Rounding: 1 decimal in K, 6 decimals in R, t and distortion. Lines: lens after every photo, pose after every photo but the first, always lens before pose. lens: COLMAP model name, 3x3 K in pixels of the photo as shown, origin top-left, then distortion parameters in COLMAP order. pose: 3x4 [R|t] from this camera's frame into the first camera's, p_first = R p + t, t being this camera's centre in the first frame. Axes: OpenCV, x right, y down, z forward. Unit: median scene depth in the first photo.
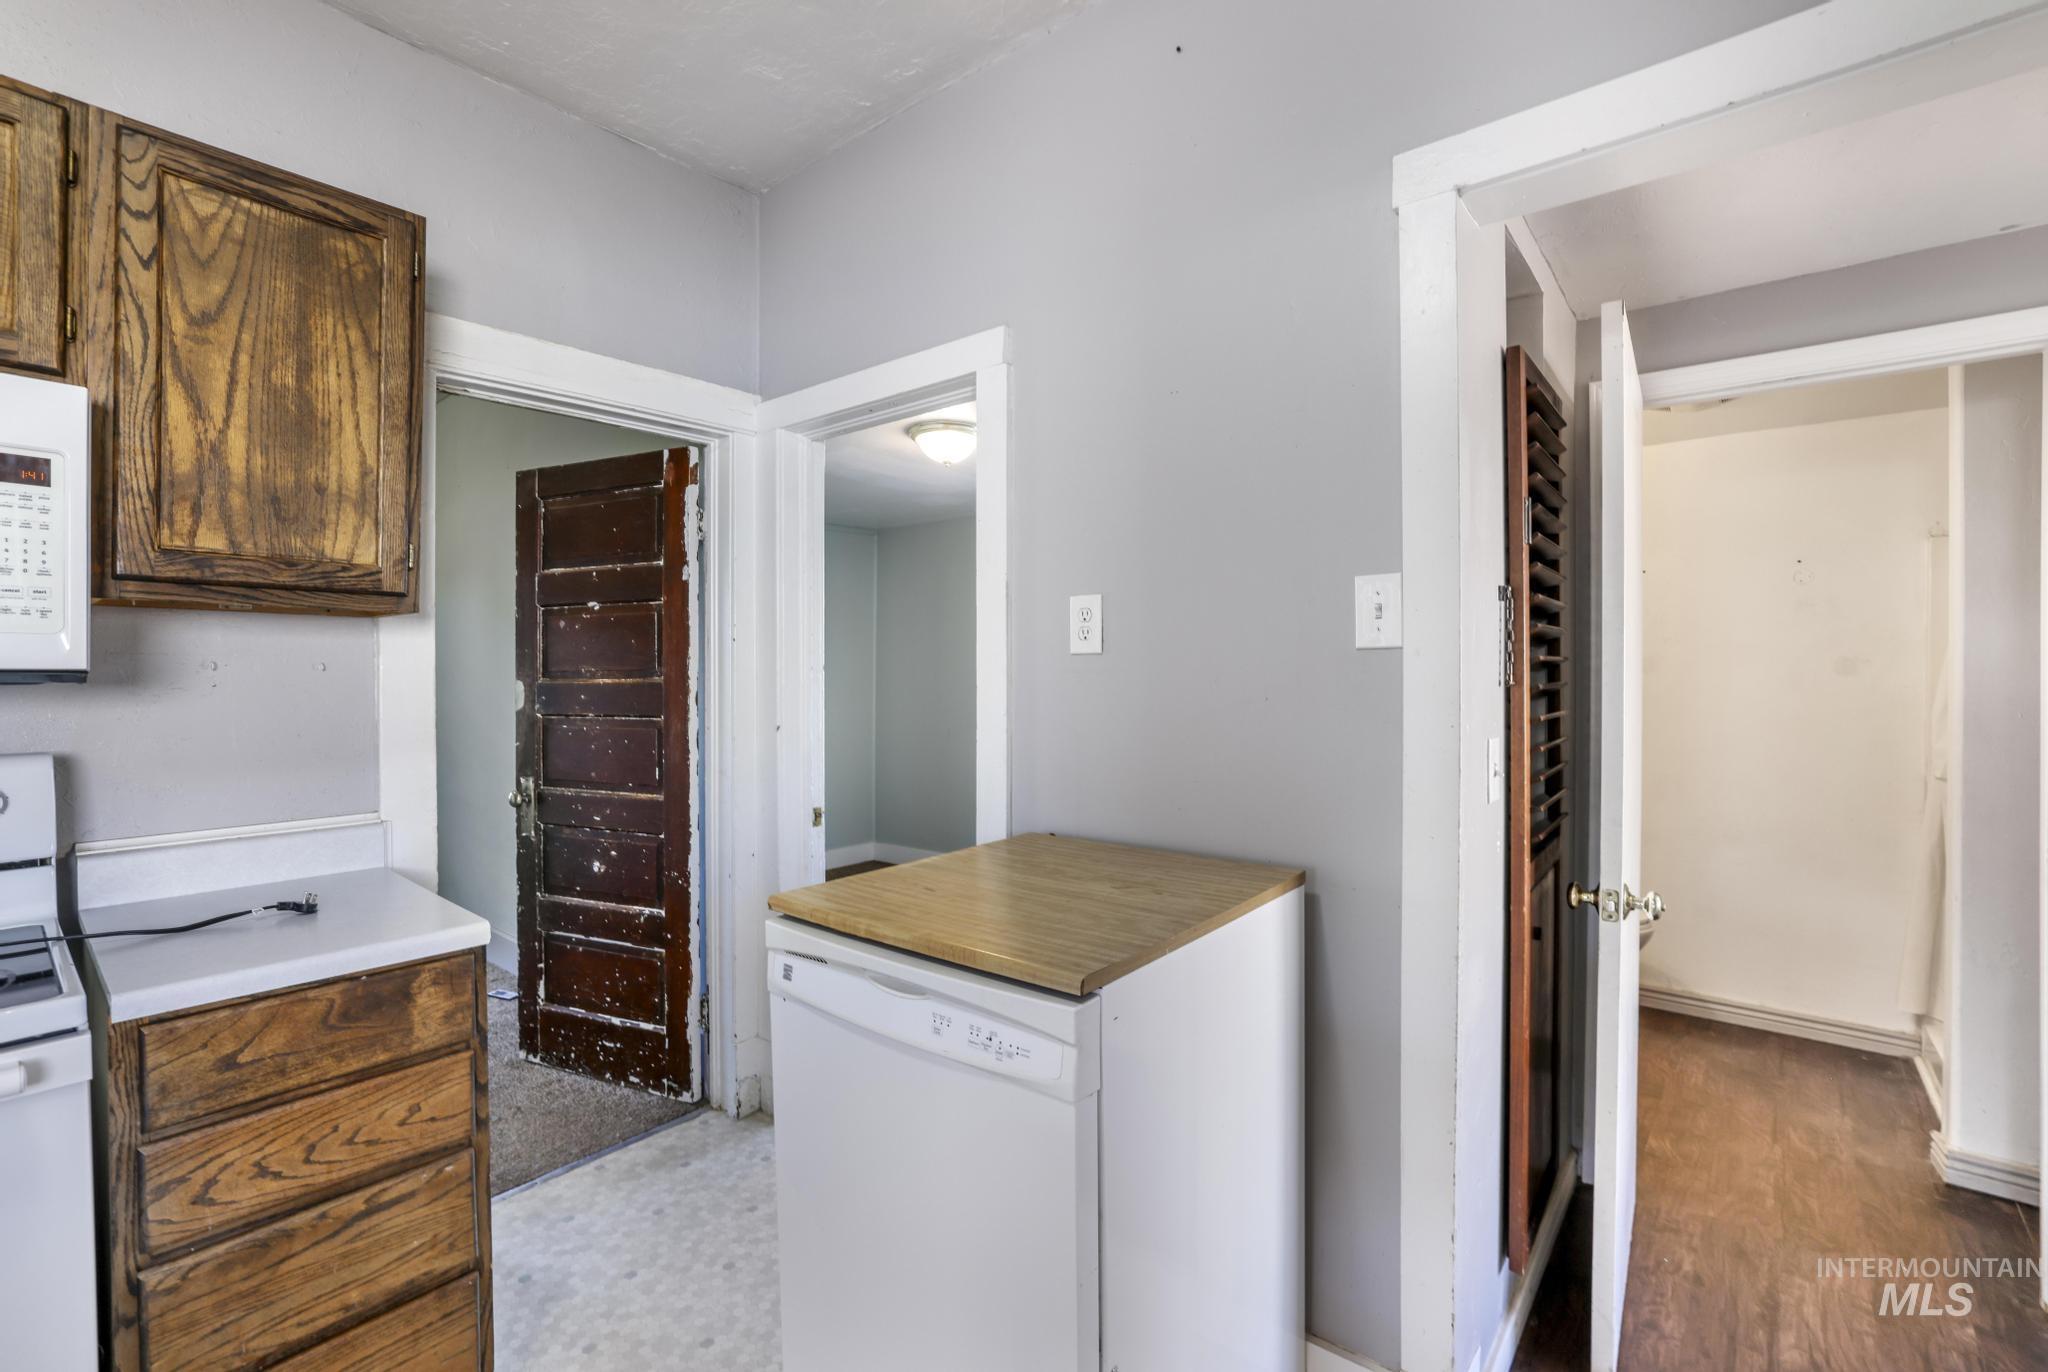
lens RADIAL K [[884.5, 0, 1025.2], [0, 884.5, 671.6], [0, 0, 1]] dist [-0.011794, 0.000303]
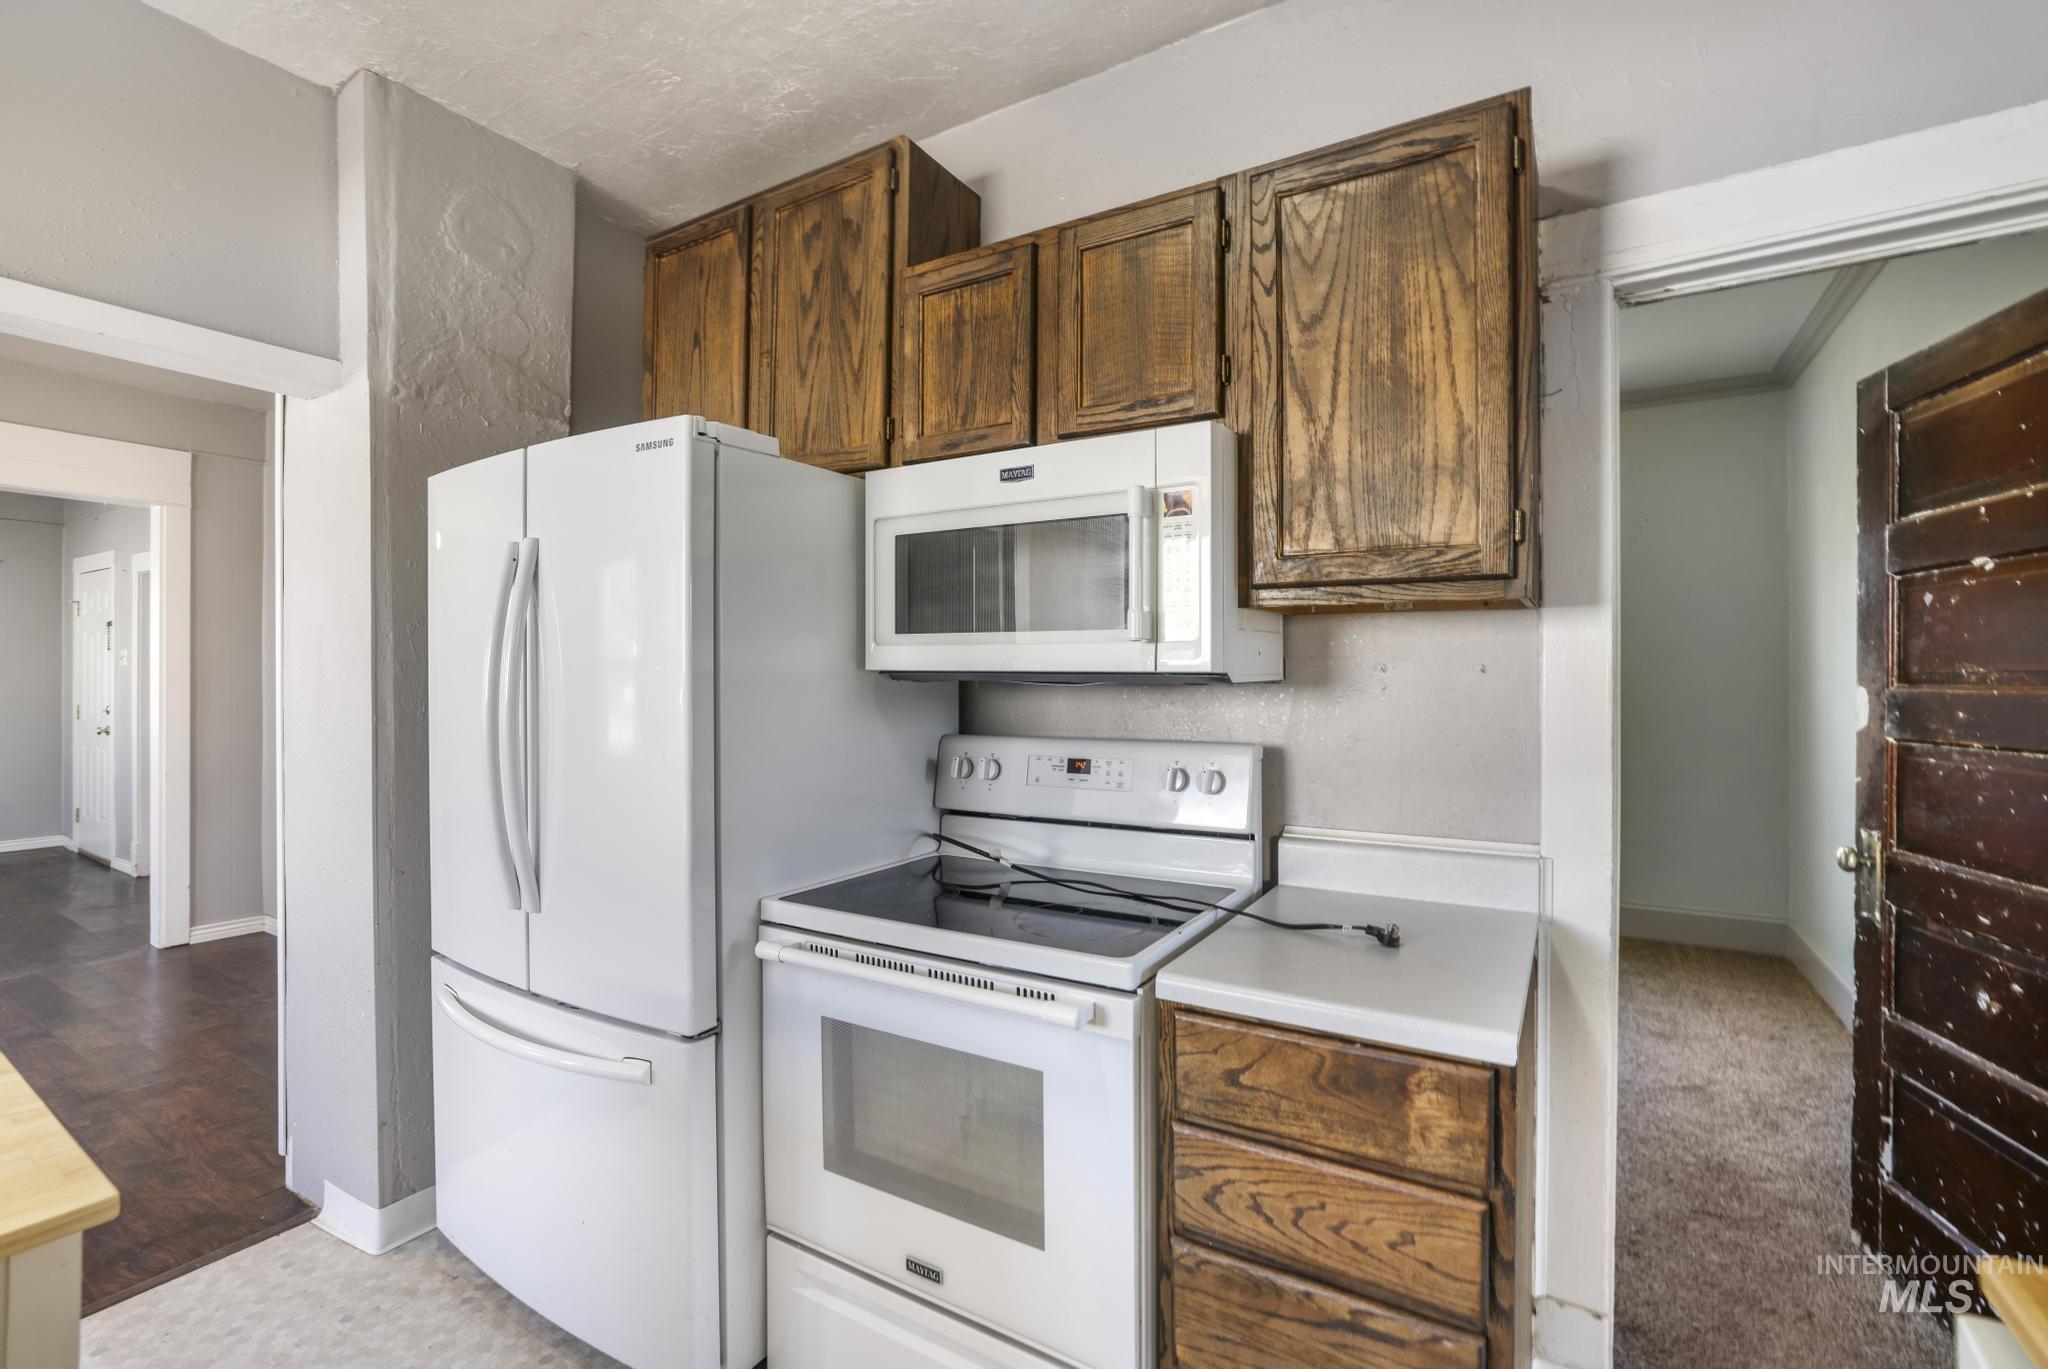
lens RADIAL K [[906.5, 0, 1005.3], [0, 906.5, 672.4], [0, 0, 1]] dist [-0.044224, 0.016020]
pose [[0.128387, -0.000877, -0.991724, 0.033961], [0.000219, 1.000000, -0.000856, -0.000596], [0.991724, -0.000108, 0.128388, 0.505325]]
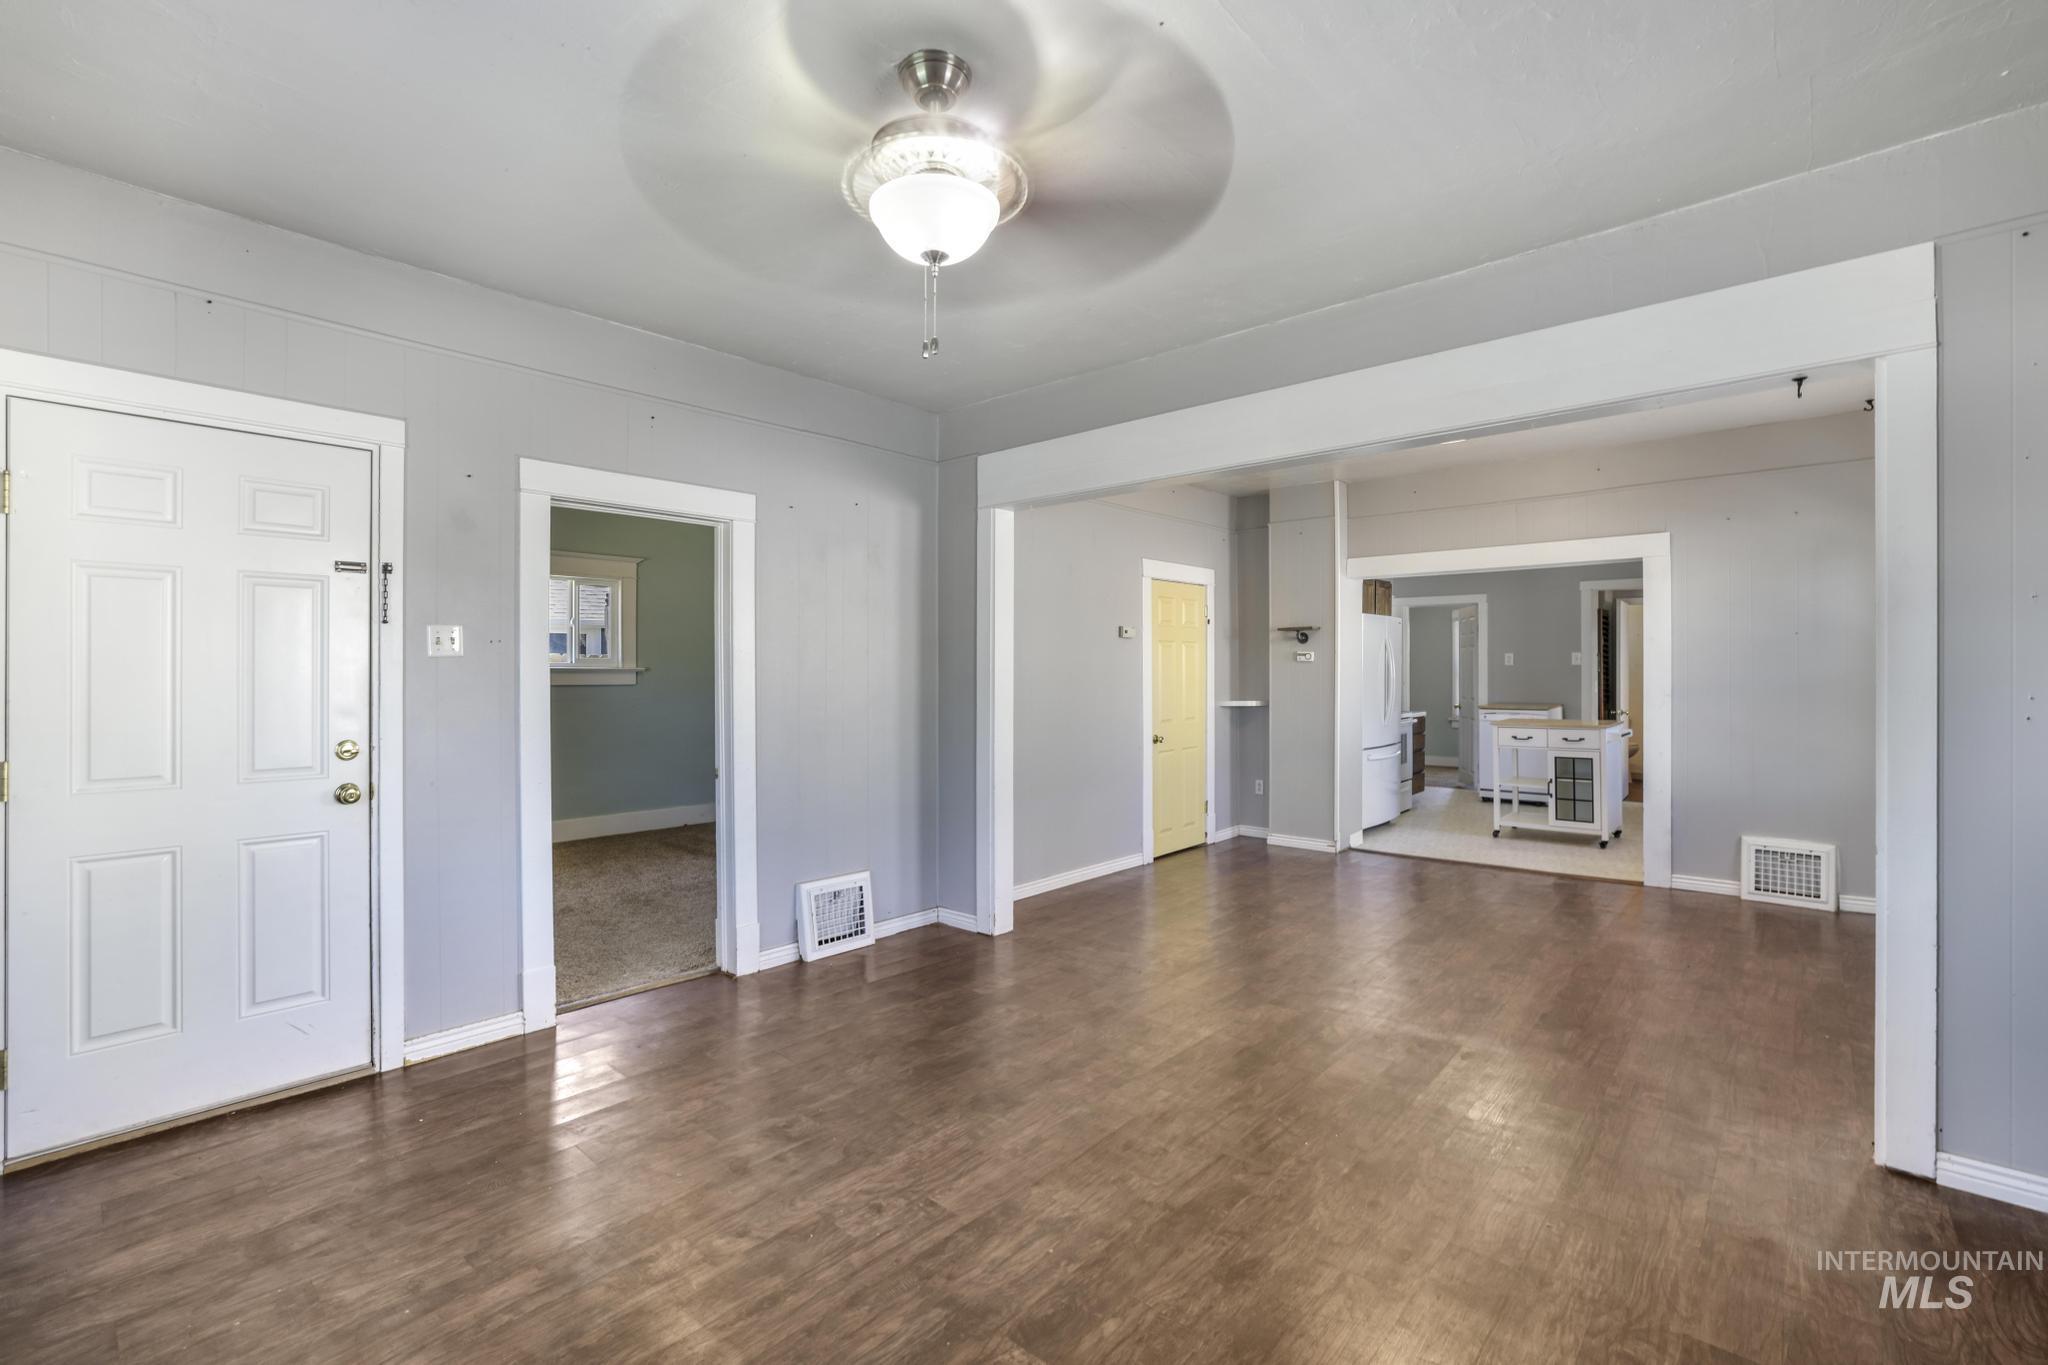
lens RADIAL K [[906.5, 0, 1005.3], [0, 906.5, 670.4], [0, 0, 1]] dist [-0.044224, 0.016020]
pose [[0.998894, 0.001689, -0.046998, -3.116984], [-0.001428, 0.999983, 0.005589, -0.018230], [0.047006, -0.005516, 0.998879, -5.107867]]
